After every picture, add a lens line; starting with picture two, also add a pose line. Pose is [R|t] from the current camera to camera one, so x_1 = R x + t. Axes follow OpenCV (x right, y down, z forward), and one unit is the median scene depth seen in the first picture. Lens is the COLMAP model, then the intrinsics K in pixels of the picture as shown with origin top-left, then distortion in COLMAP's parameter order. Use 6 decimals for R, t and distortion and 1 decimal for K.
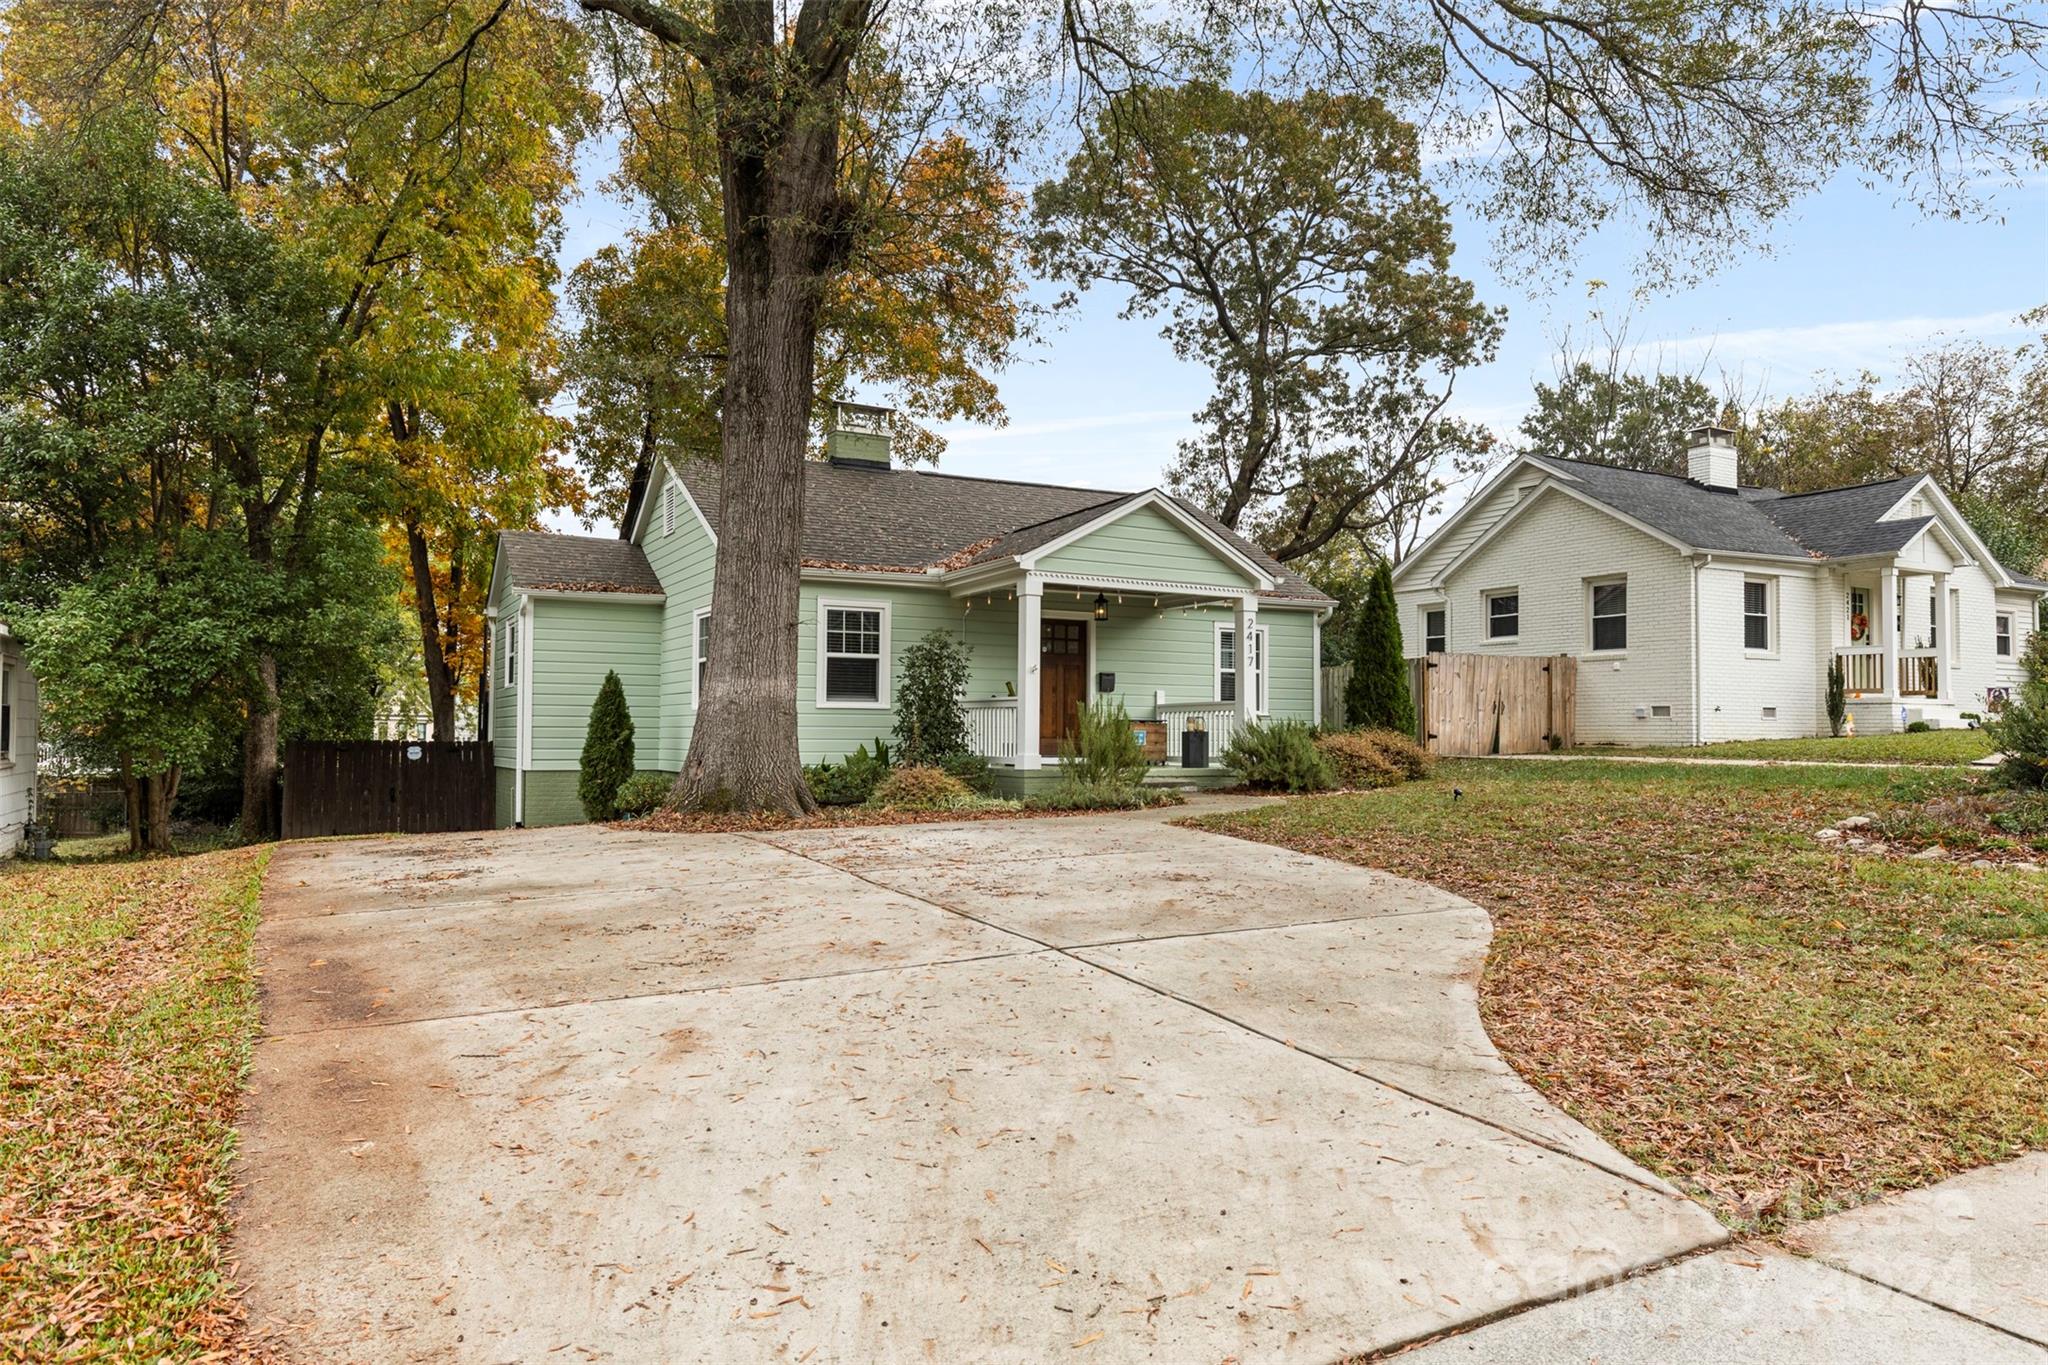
lens RADIAL K [[1385.0, 0, 1032.1], [0, 1385.0, 676.7], [0, 0, 1]] dist [-0.006208, -0.000791]
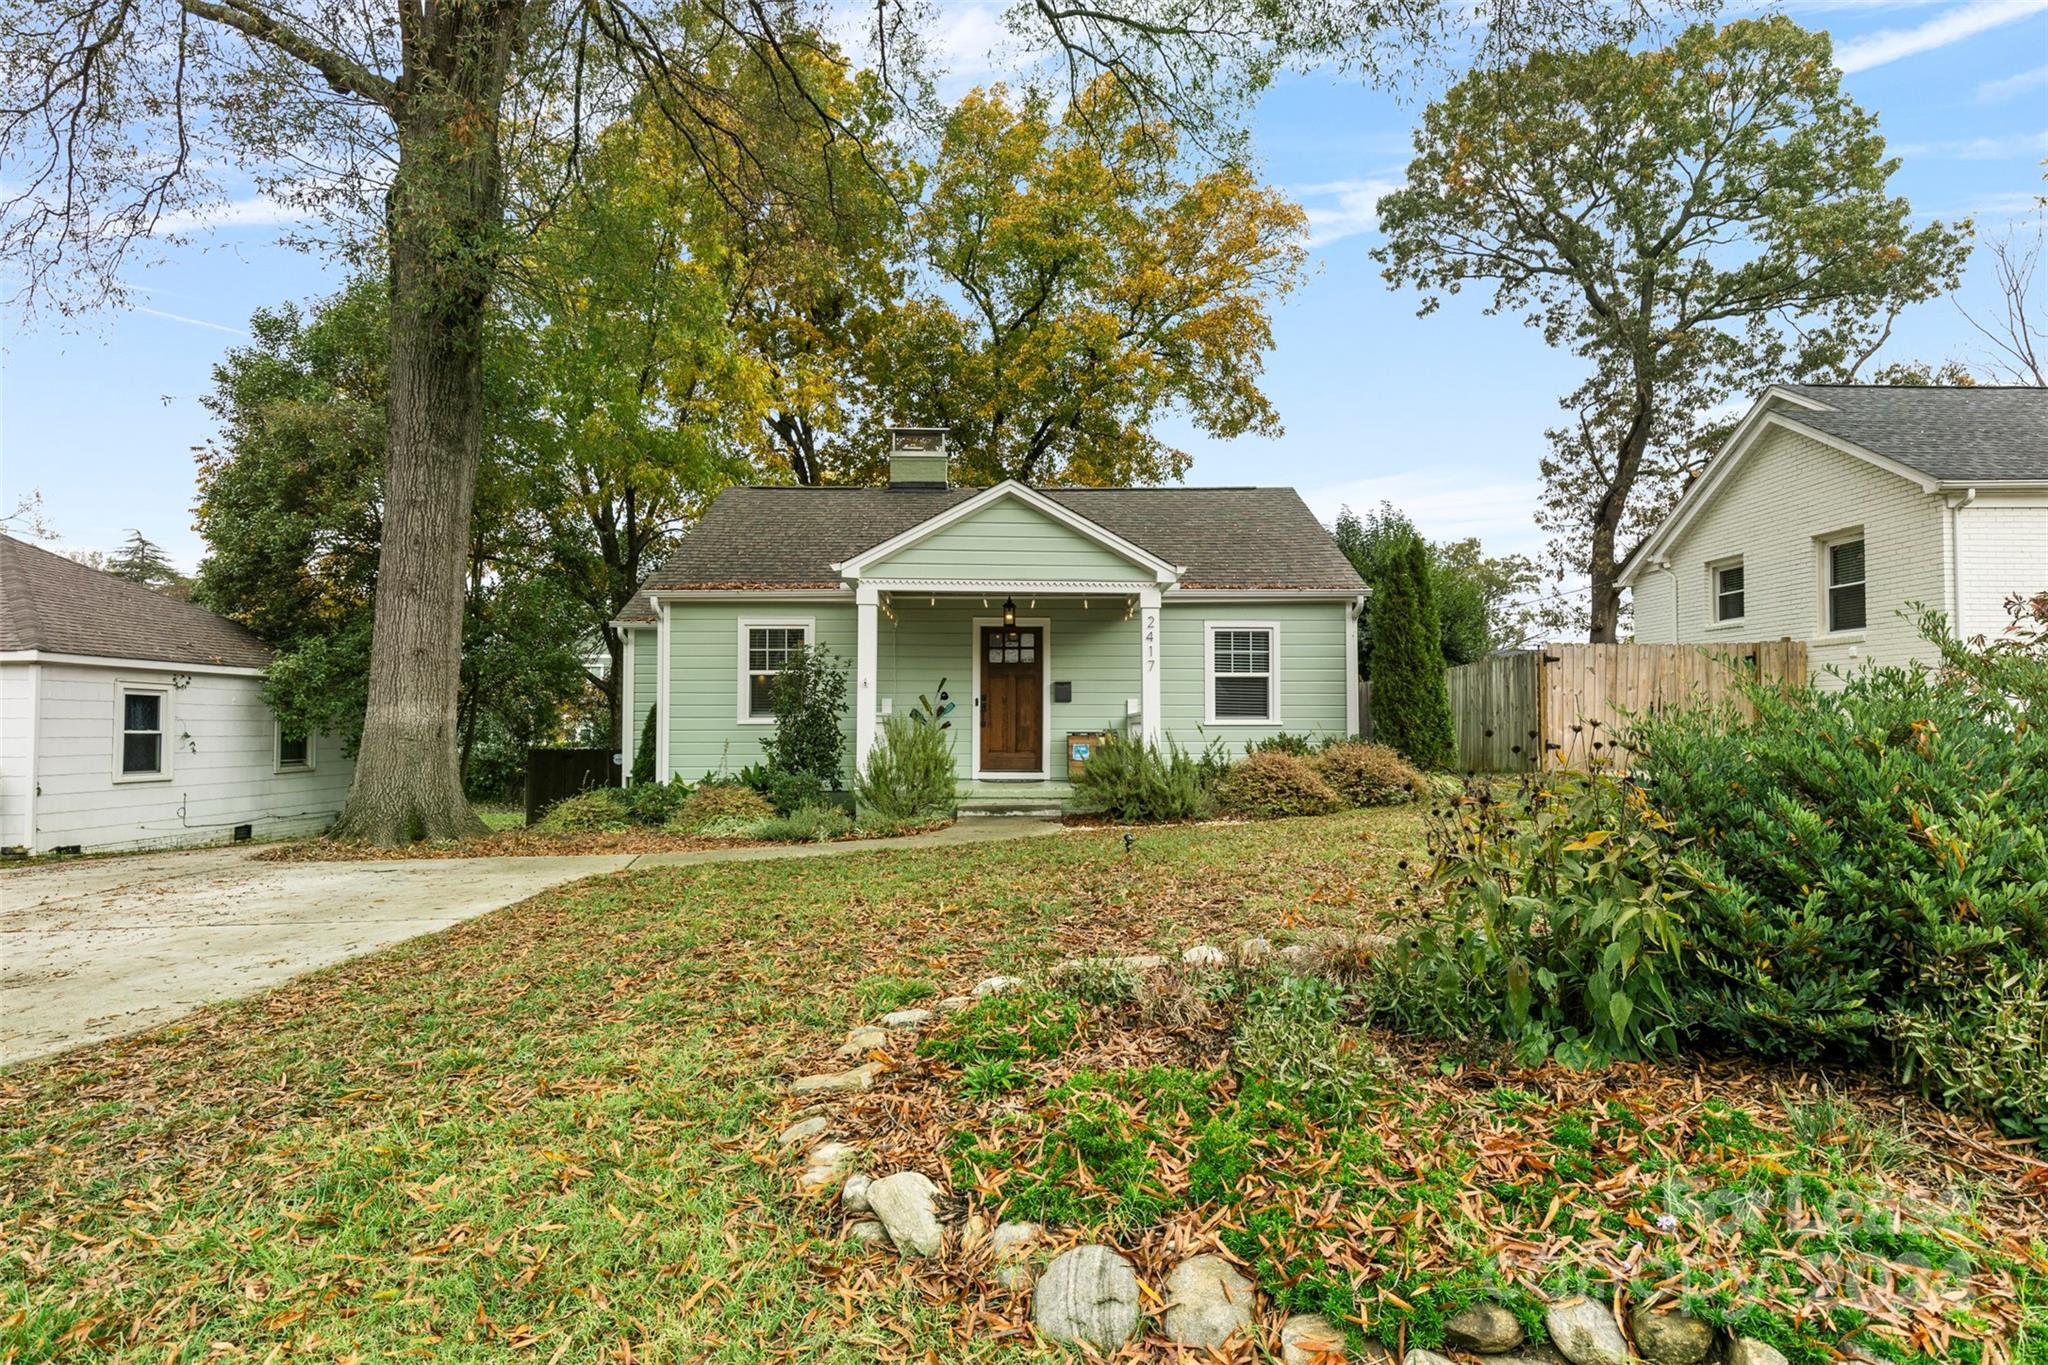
lens RADIAL K [[1143.3, 0, 1024.0], [0, 1143.3, 682.5], [0, 0, 1]] dist [0.003061, 0.000160]
pose [[0.884859, -0.024214, -0.465230, 0.155425], [0.025421, 0.999670, -0.003680, -0.000080], [0.465166, -0.008570, 0.885182, 0.122786]]
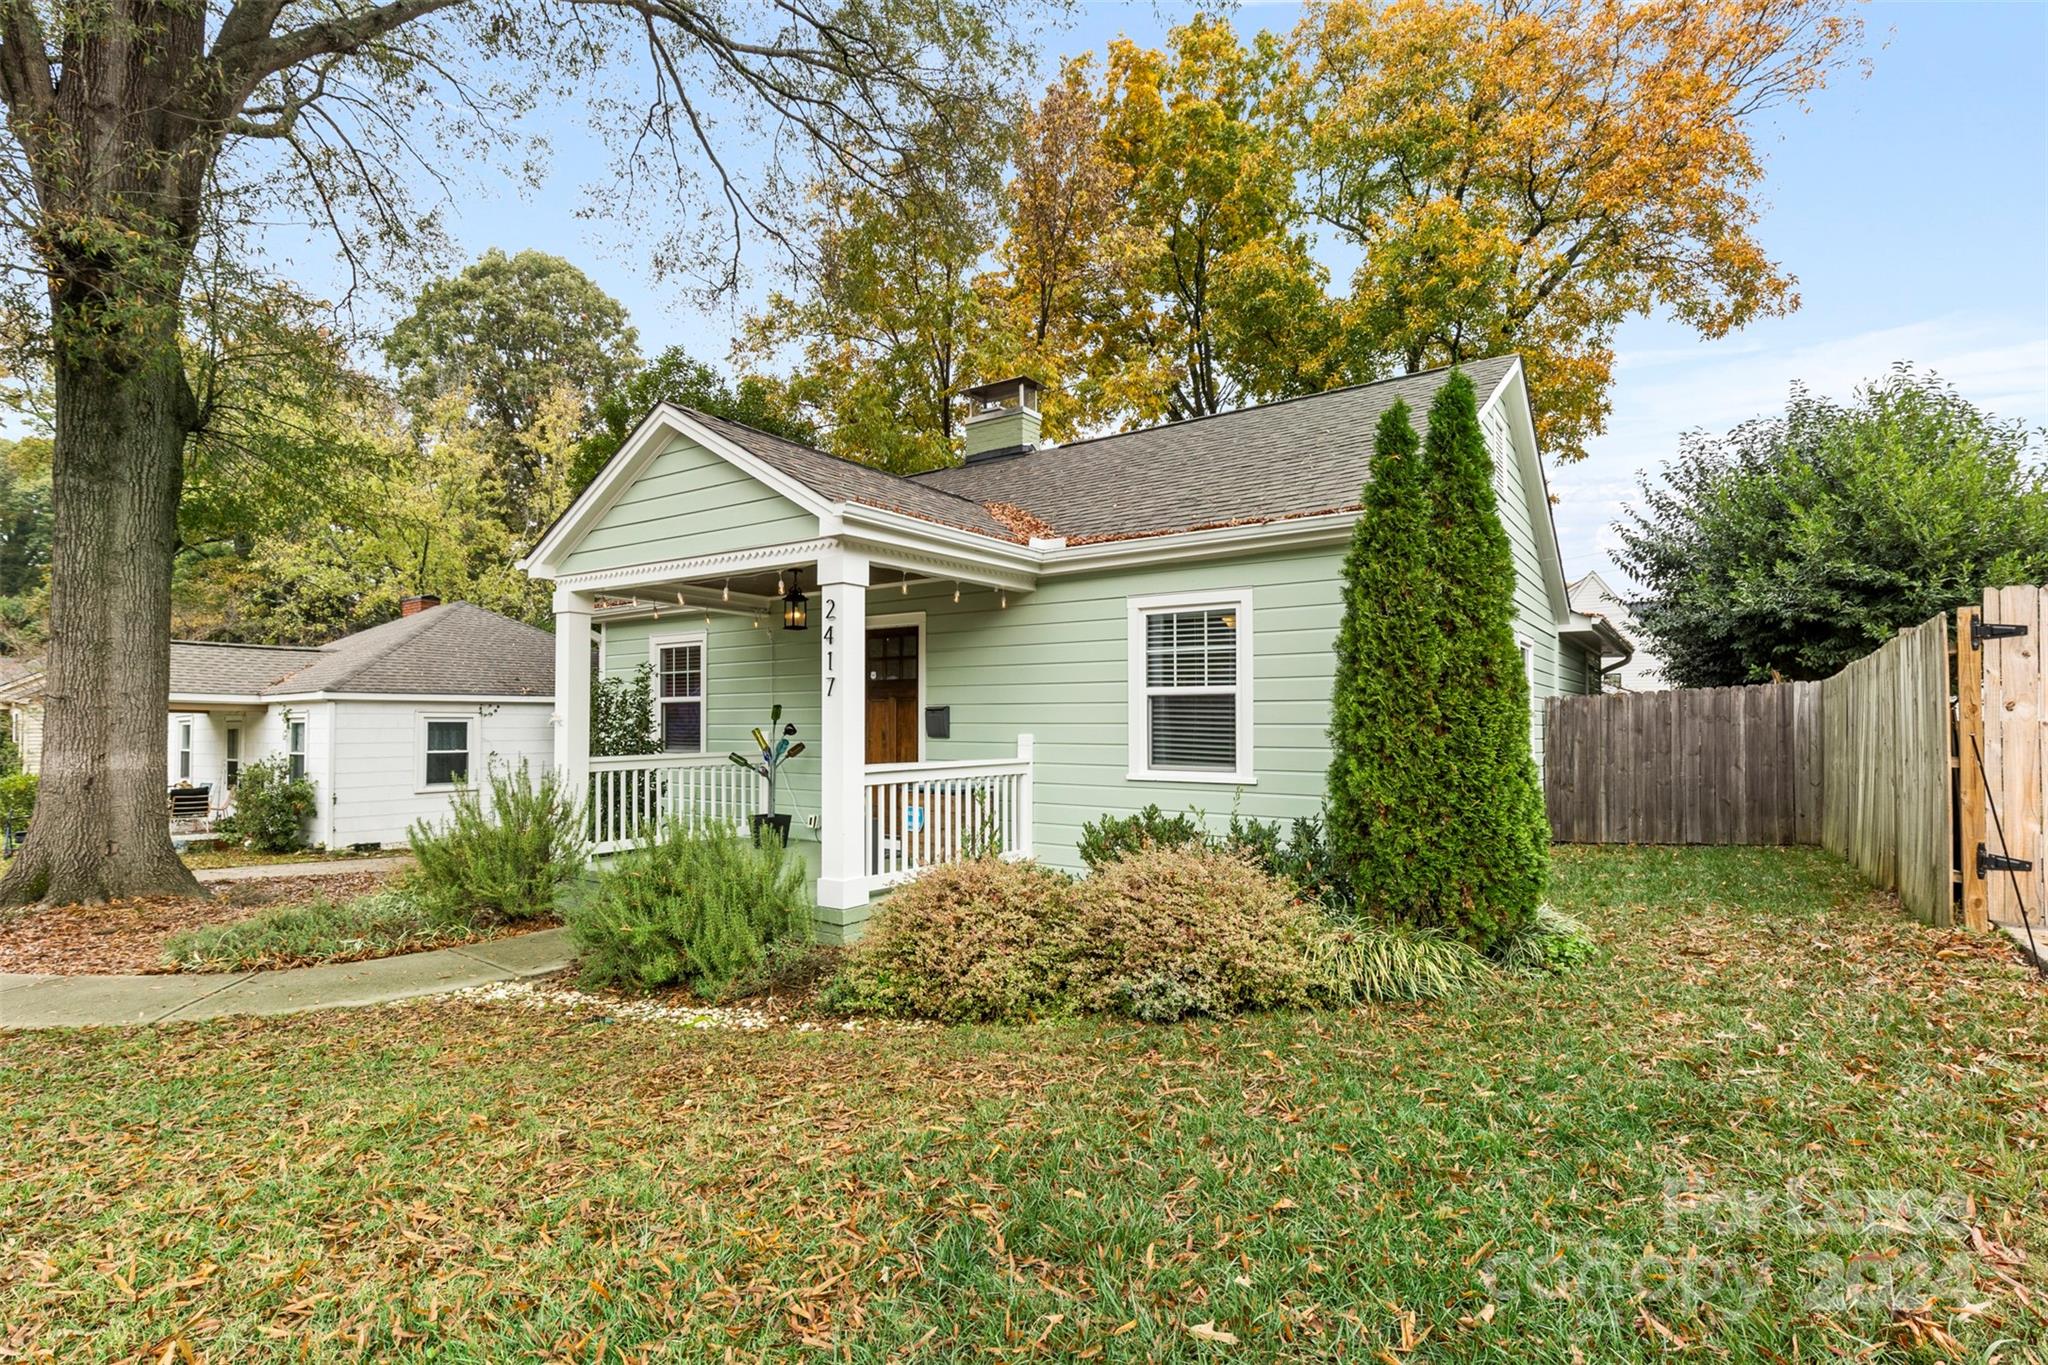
lens RADIAL K [[982.3, 0, 1024.0], [0, 982.3, 682.5], [0, 0, 1]] dist [-0.000533, -0.000338]
pose [[0.435562, -0.041900, -0.899183, 0.185255], [0.043547, 0.998727, -0.025445, -0.000353], [0.899105, -0.028074, 0.436832, 0.337527]]
